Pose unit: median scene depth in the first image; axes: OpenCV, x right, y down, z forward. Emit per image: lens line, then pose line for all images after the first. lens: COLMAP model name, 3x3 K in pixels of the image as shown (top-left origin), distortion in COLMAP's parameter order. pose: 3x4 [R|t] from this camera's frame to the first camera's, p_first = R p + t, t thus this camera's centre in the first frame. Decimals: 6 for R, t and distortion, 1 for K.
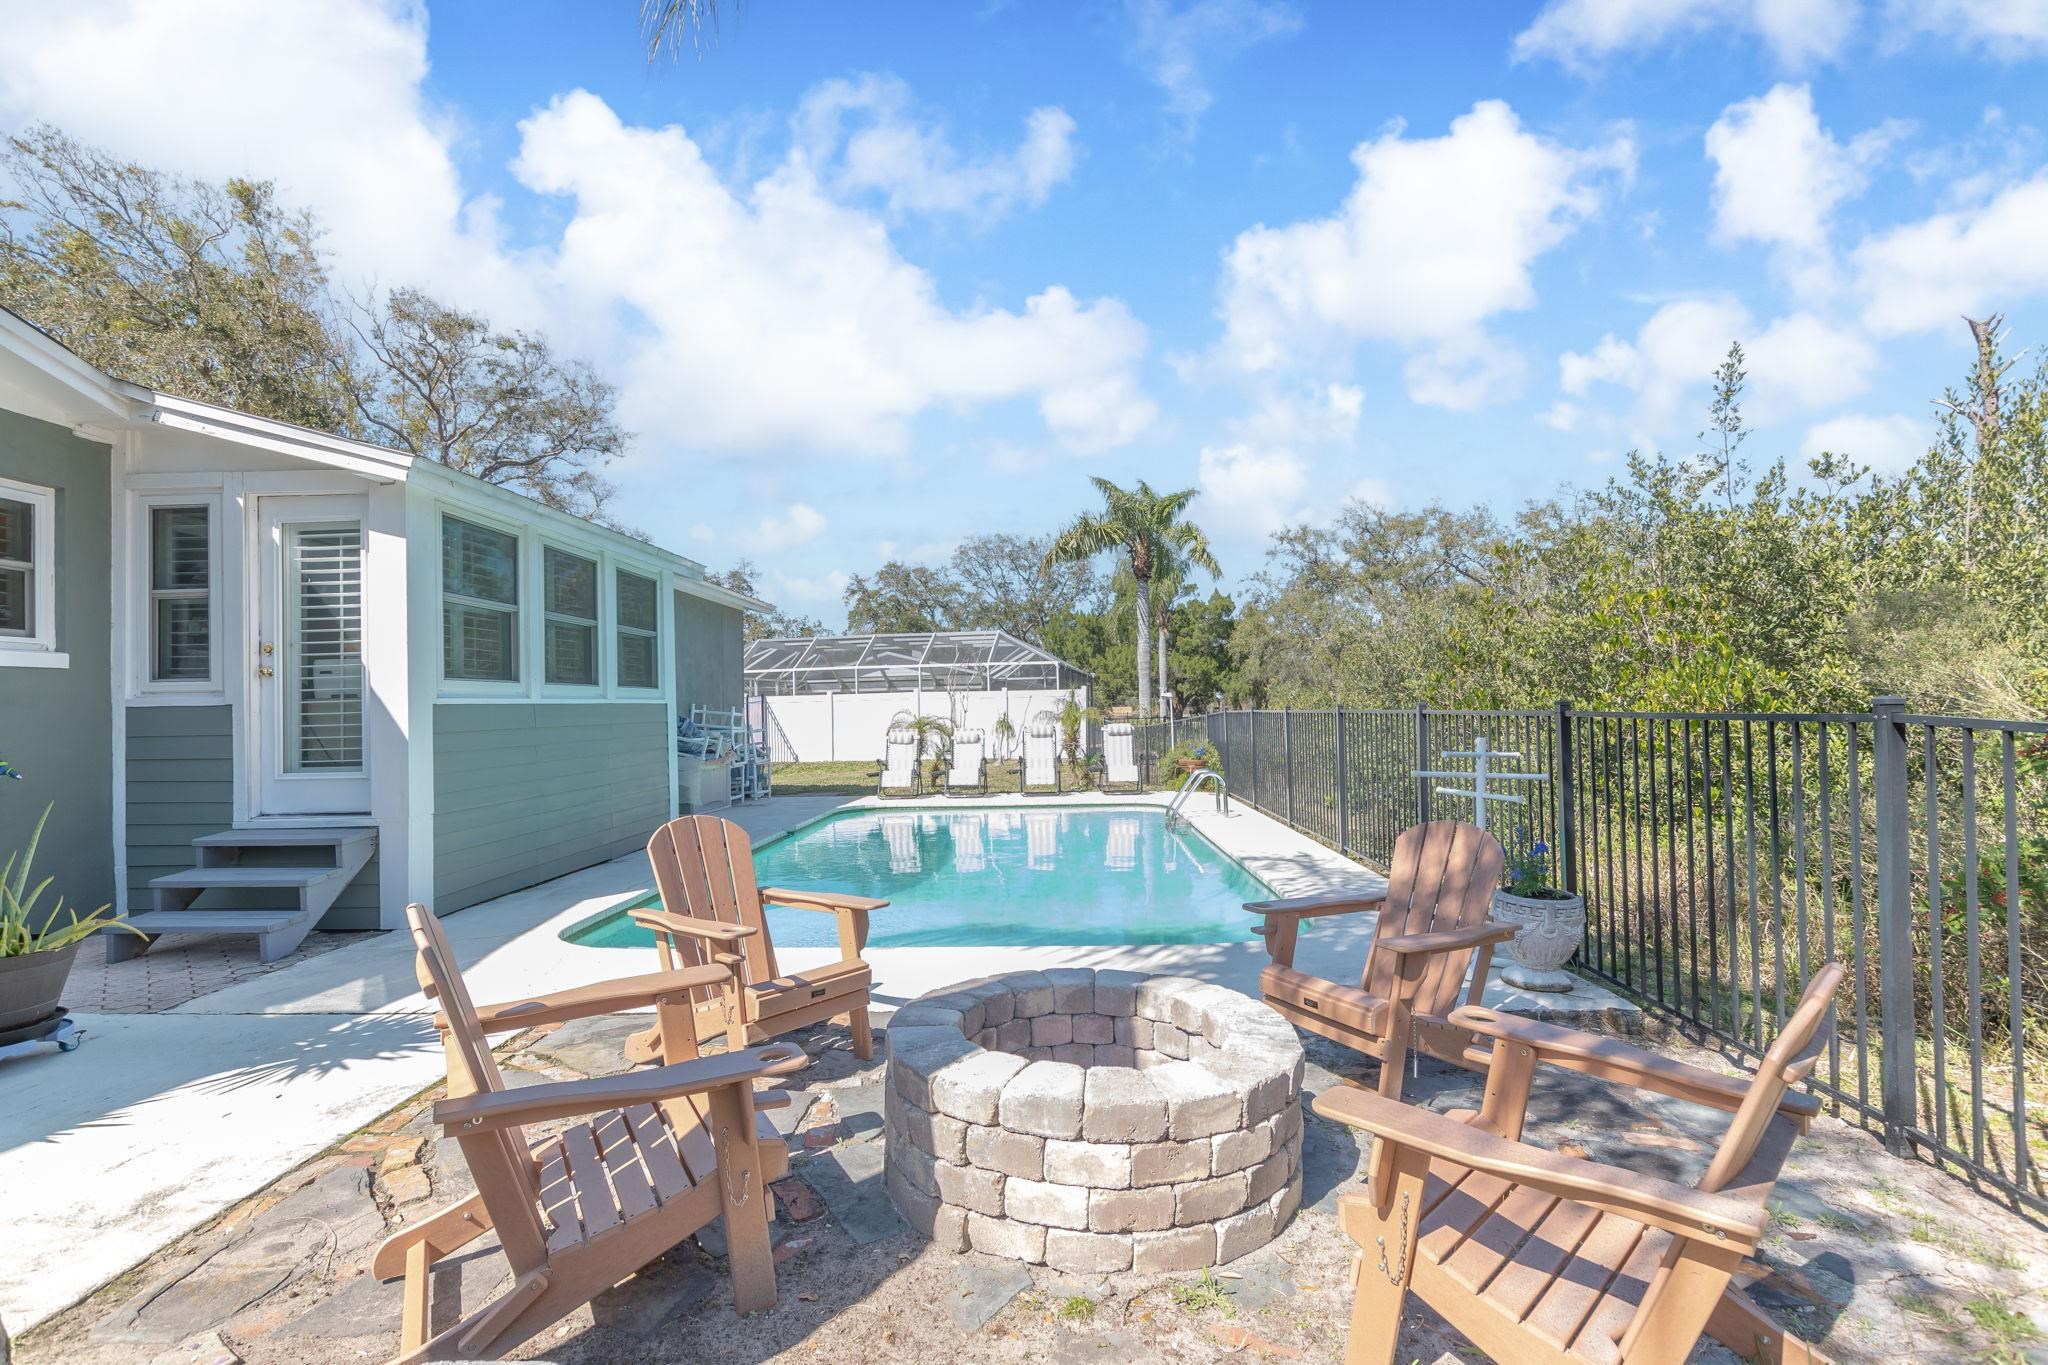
lens RADIAL K [[872.1, 0, 1024.6], [0, 872.1, 693.1], [0, 0, 1]] dist [0.000625, -0.000086]
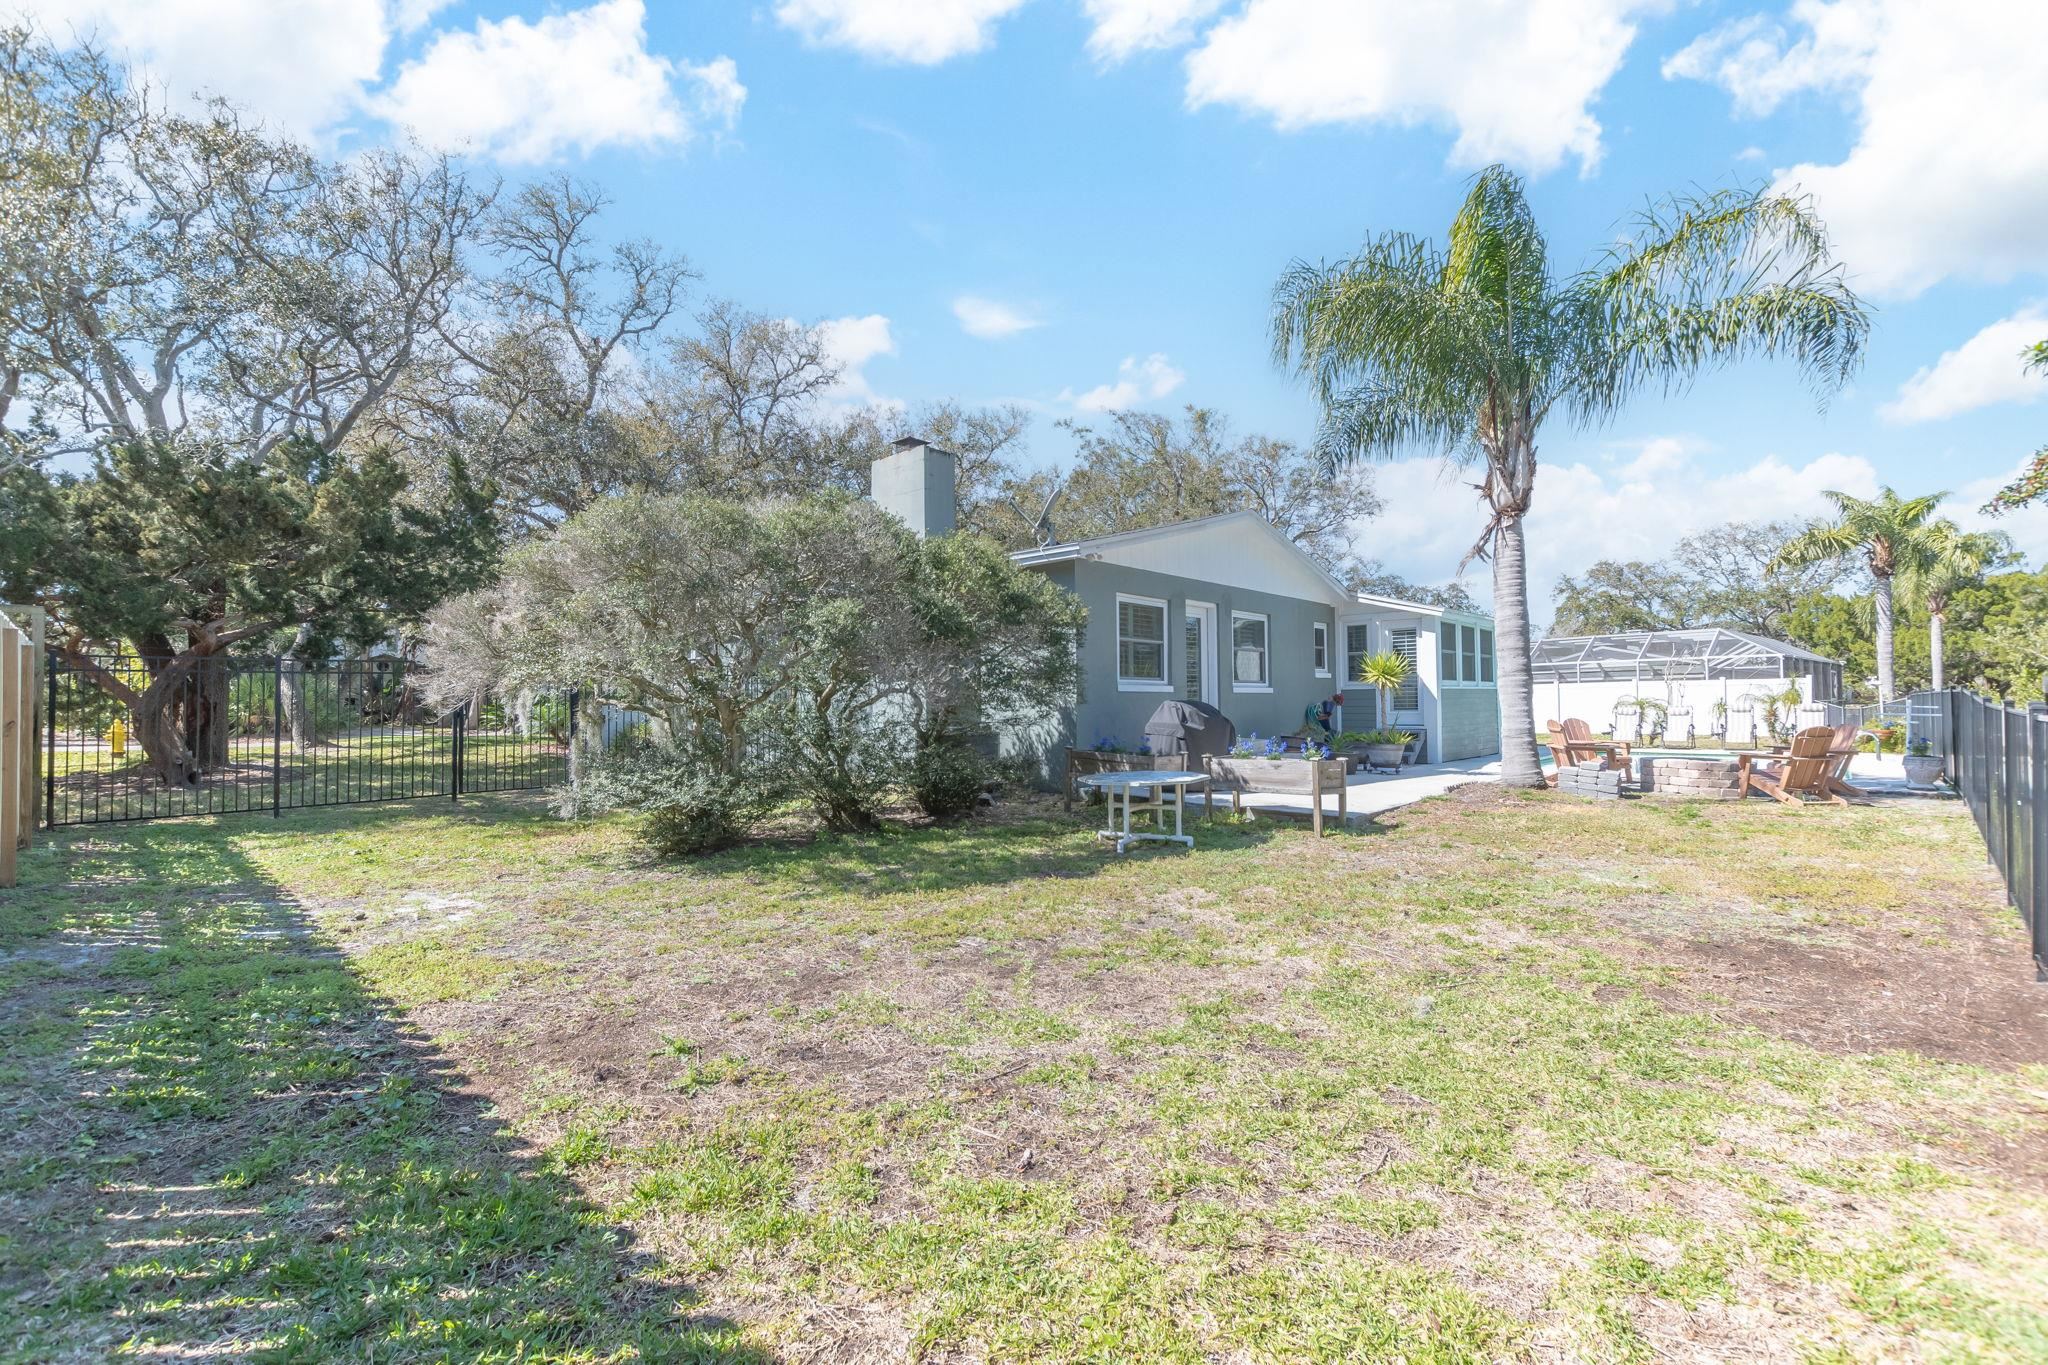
lens RADIAL K [[872.1, 0, 1024.6], [0, 872.1, 693.1], [0, 0, 1]] dist [0.000625, -0.000086]
pose [[0.748159, 0.001141, -0.663518, 0.051875], [0.007324, 0.999923, 0.009978, -0.002934], [0.663479, -0.012324, 0.748093, -0.513554]]
